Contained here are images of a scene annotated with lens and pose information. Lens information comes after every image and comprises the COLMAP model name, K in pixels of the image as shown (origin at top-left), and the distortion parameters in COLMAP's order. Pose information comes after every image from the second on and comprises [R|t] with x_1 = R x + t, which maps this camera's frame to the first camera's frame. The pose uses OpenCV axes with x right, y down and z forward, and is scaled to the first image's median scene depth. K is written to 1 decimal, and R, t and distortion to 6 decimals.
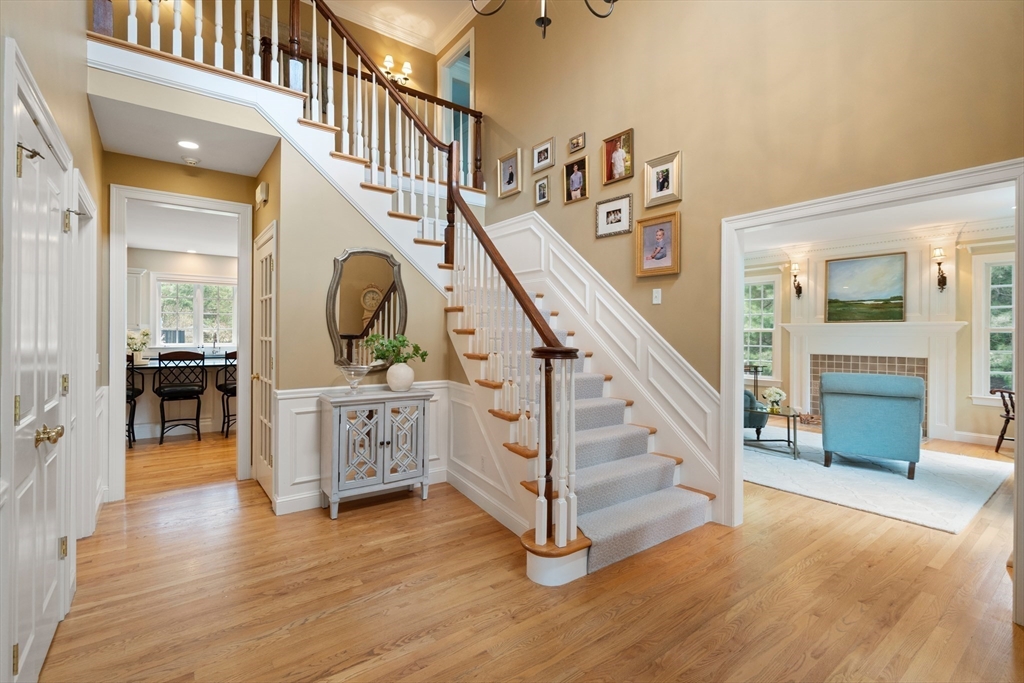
lens RADIAL K [[468.3, 0, 506.7], [0, 468.3, 335.3], [0, 0, 1]] dist [-0.002030, -0.001991]
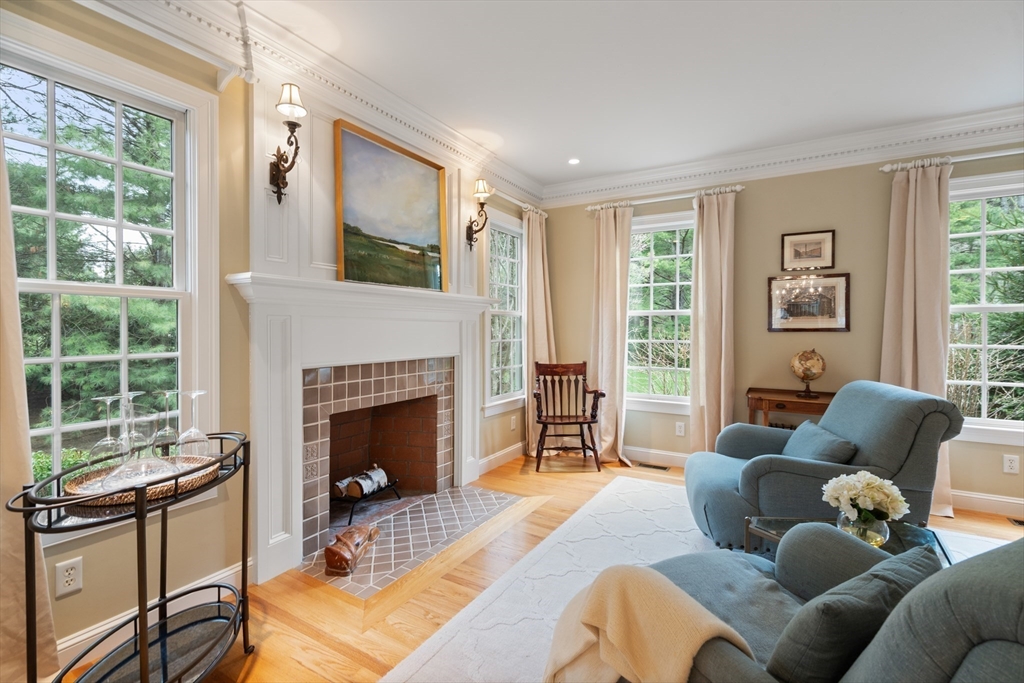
lens RADIAL K [[468.3, 0, 508.4], [0, 468.3, 335.2], [0, 0, 1]] dist [-0.002030, -0.001991]
pose [[-0.347893, -0.010890, 0.937471, 0.283257], [0.007360, 0.999870, 0.014346, 0.012292], [-0.937505, 0.011890, -0.347768, 1.044871]]
